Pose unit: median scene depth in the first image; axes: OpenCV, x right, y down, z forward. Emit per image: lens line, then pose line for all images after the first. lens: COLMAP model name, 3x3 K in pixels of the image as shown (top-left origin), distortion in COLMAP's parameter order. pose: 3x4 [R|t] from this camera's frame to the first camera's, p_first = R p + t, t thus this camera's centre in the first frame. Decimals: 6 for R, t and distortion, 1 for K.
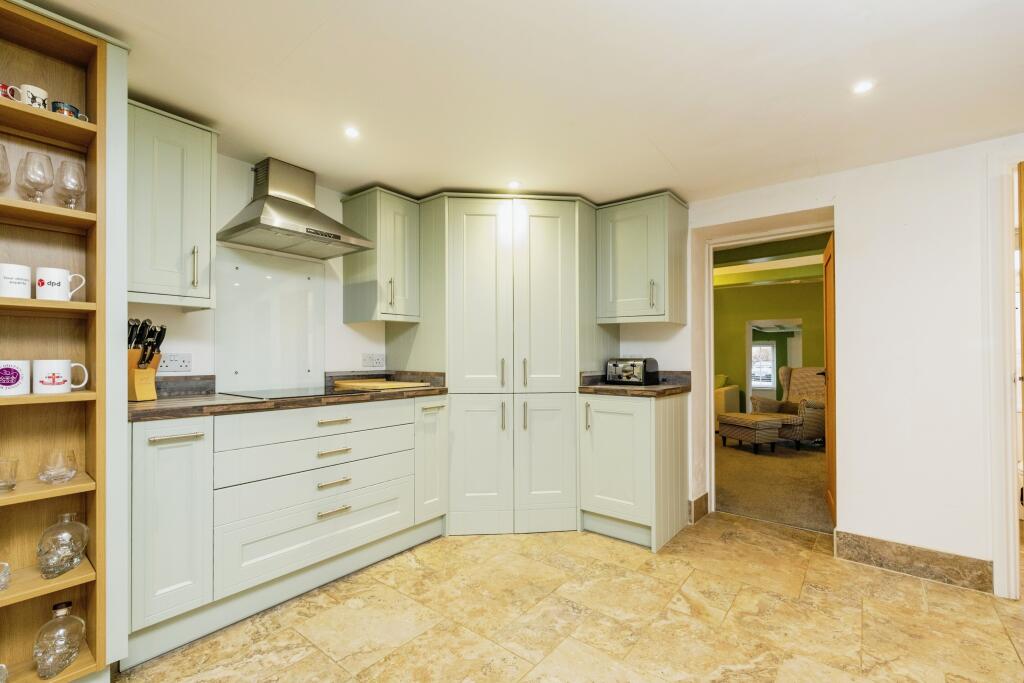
lens RADIAL K [[432.2, 0, 508.7], [0, 432.2, 357.6], [0, 0, 1]] dist [0.000019, 0.000015]
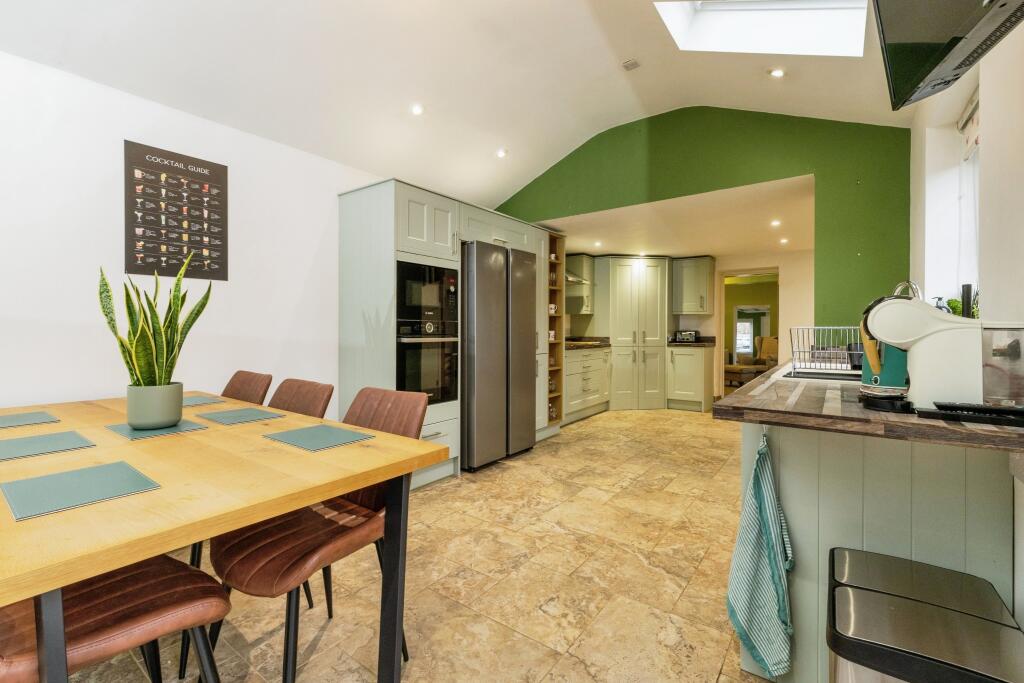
lens RADIAL K [[443.7, 0, 512.0], [0, 443.7, 341.5], [0, 0, 1]] dist [-0.000447, -0.000021]
pose [[0.998345, -0.002099, 0.057479, -0.741545], [0.000718, 0.999711, 0.024036, 0.002177], [-0.057512, -0.023955, 0.998057, -1.186763]]
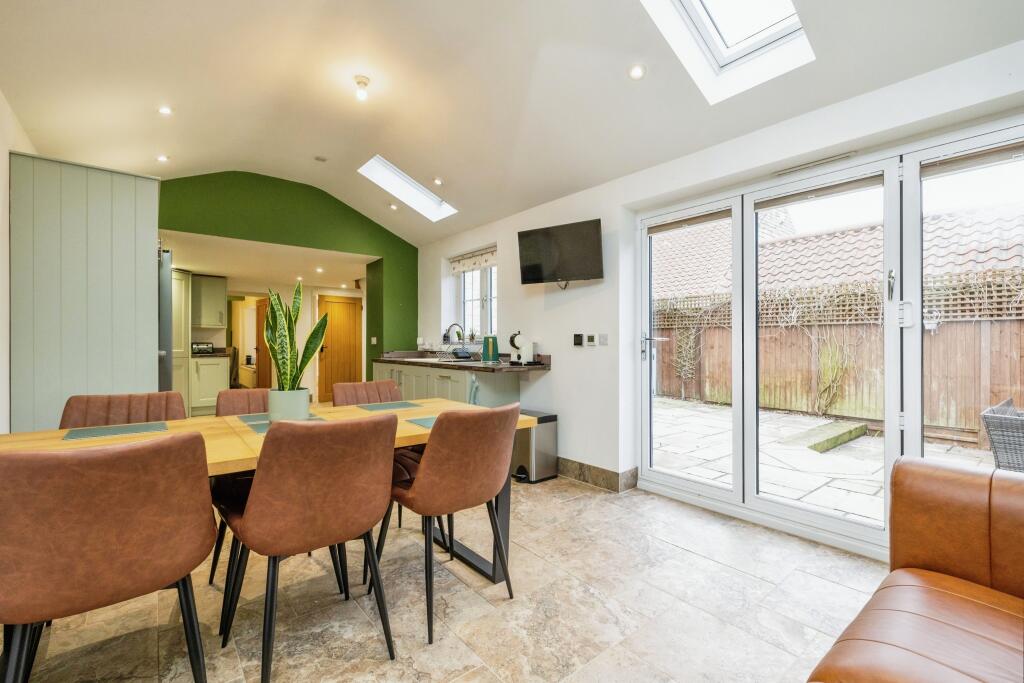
lens RADIAL K [[443.7, 0, 512.0], [0, 443.7, 341.5], [0, 0, 1]] dist [-0.000447, -0.000021]
pose [[0.190324, -0.002997, 0.981717, -1.764175], [0.000040, 0.999995, 0.003045, -0.008909], [-0.981721, -0.000540, 0.190323, -1.071345]]
